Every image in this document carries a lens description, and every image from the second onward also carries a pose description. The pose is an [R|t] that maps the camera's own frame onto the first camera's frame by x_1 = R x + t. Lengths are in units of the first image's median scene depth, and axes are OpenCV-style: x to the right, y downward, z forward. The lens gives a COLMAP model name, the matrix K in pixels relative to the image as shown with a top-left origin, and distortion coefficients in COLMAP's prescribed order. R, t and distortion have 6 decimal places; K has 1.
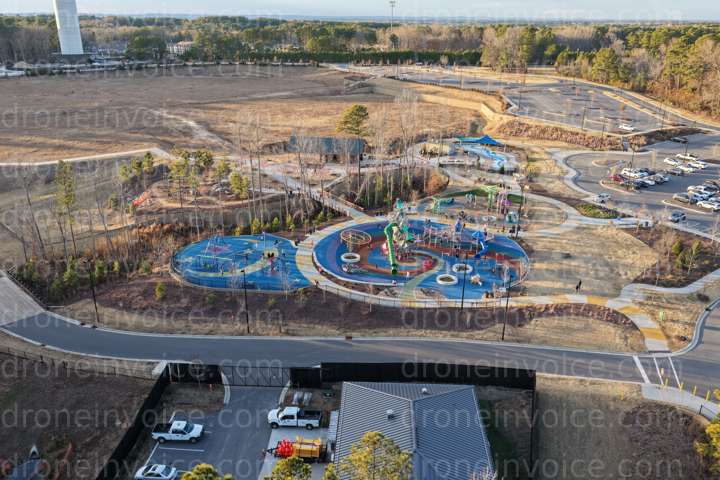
lens RADIAL K [[584.2, 0, 360.0], [0, 584.2, 240.0], [0, 0, 1]] dist [-0.002413, 0.008010]
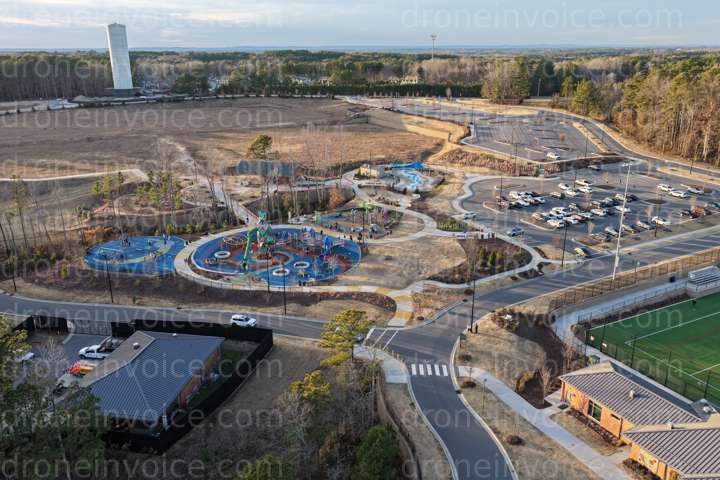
lens RADIAL K [[584.2, 0, 360.0], [0, 584.2, 240.0], [0, 0, 1]] dist [-0.002413, 0.008010]
pose [[0.991183, 0.027908, -0.129531, 0.344295], [-0.033816, 0.998475, -0.043639, 0.034110], [0.128116, 0.047635, 0.990615, -0.169022]]
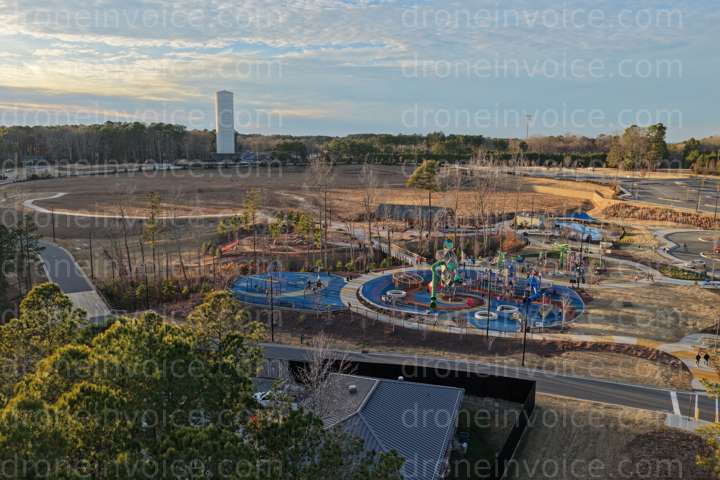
lens RADIAL K [[584.2, 0, 360.0], [0, 584.2, 240.0], [0, 0, 1]] dist [-0.002413, 0.008010]
pose [[0.969703, 0.040079, -0.240977, 0.125245], [-0.086693, 0.978703, -0.186079, 0.102426], [0.228387, 0.201333, 0.952525, 0.011986]]
